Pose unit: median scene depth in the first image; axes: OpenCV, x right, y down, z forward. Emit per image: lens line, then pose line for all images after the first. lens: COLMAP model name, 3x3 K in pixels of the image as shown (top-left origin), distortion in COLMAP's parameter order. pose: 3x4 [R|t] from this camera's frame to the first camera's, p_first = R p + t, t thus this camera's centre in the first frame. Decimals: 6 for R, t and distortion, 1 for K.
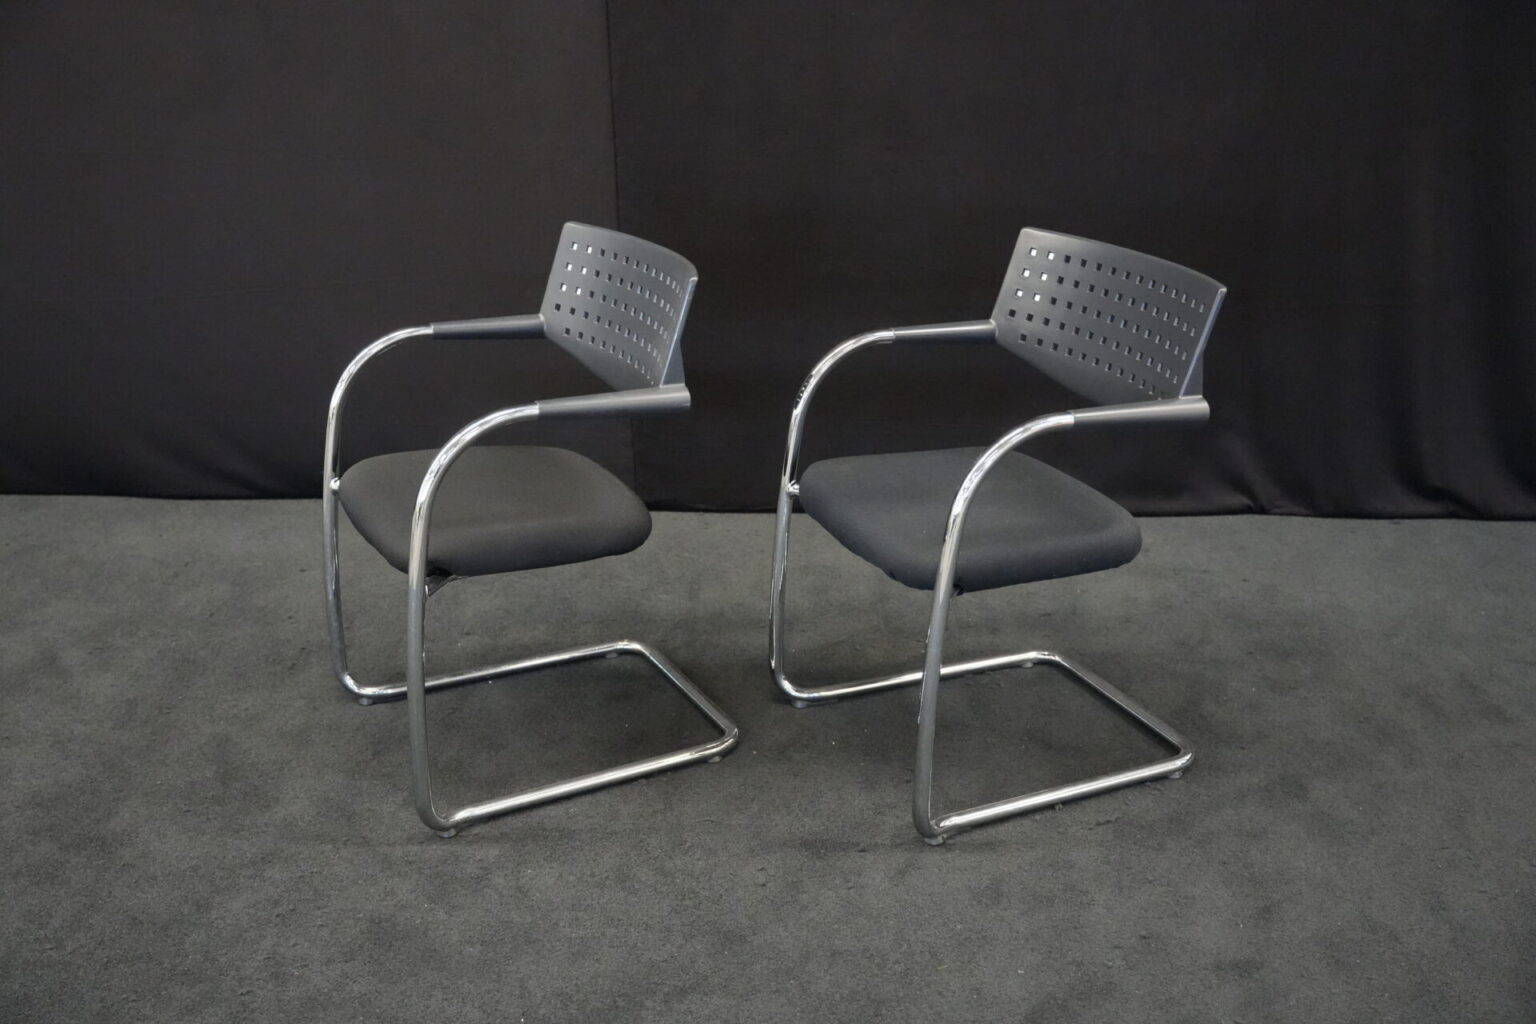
lens RADIAL K [[1578.6, 0, 759.1], [0, 1578.6, 521.4], [0, 0, 1]] dist [-0.007413, 0.000000]
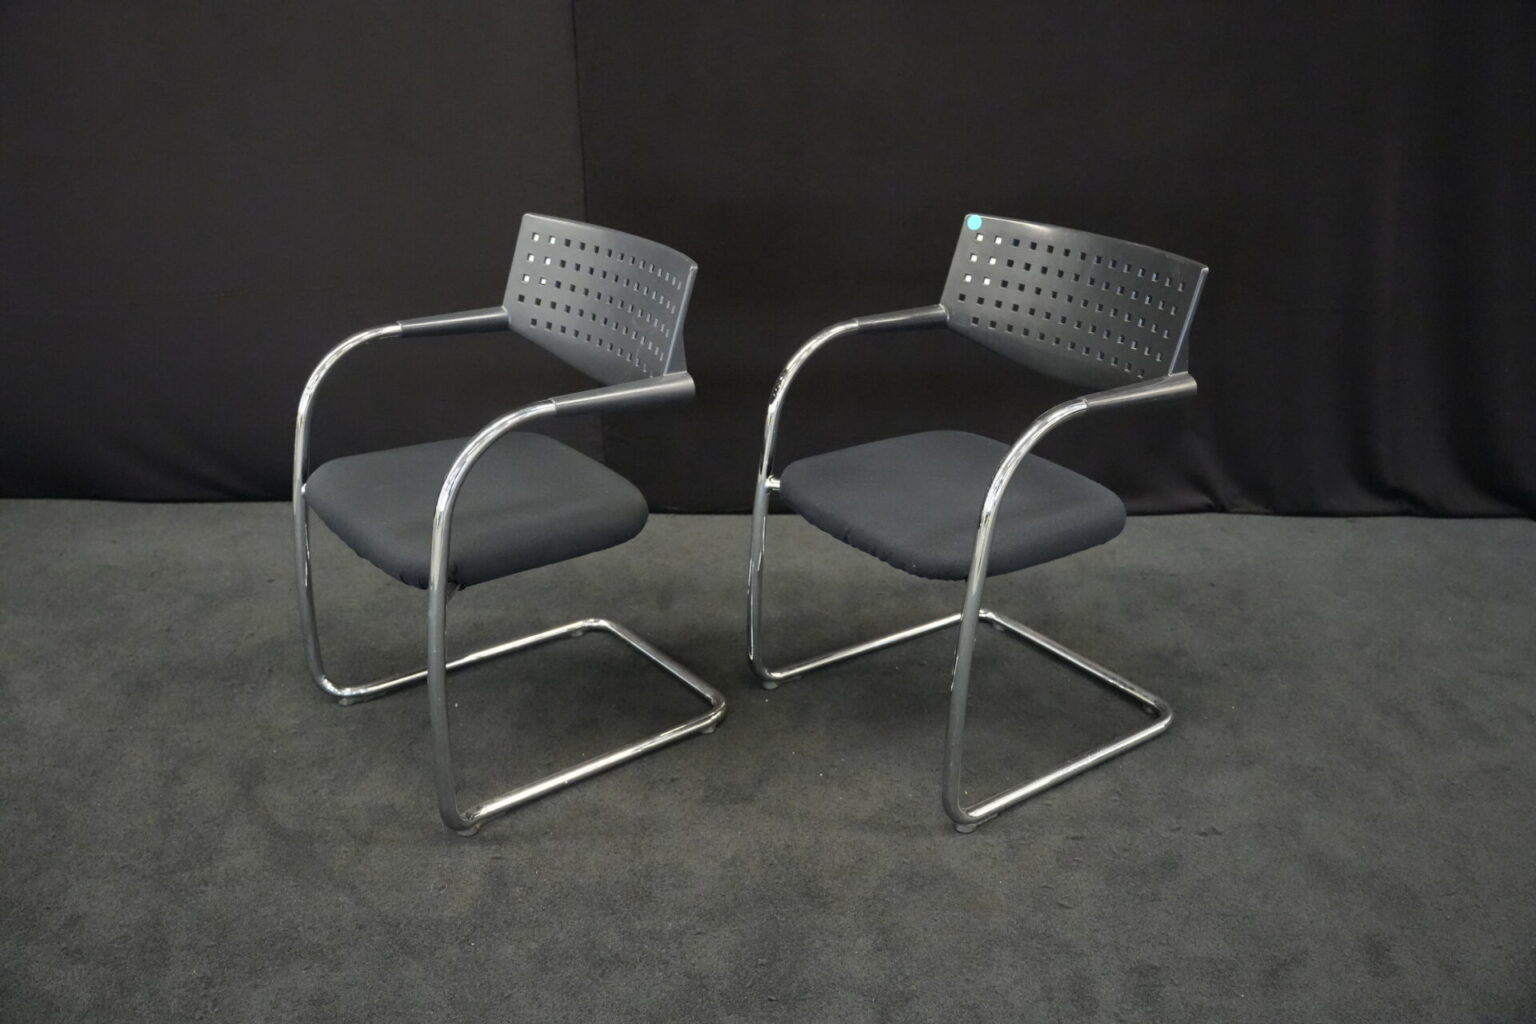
lens RADIAL K [[1352.6, 0, 781.7], [0, 1352.6, 513.5], [0, 0, 1]] dist [-0.006661, 0.004203]
pose [[0.999266, -0.007944, 0.037485, 0.000320], [0.006670, 0.999399, 0.034015, -0.039710], [-0.037732, -0.033740, 0.998718, 0.148901]]
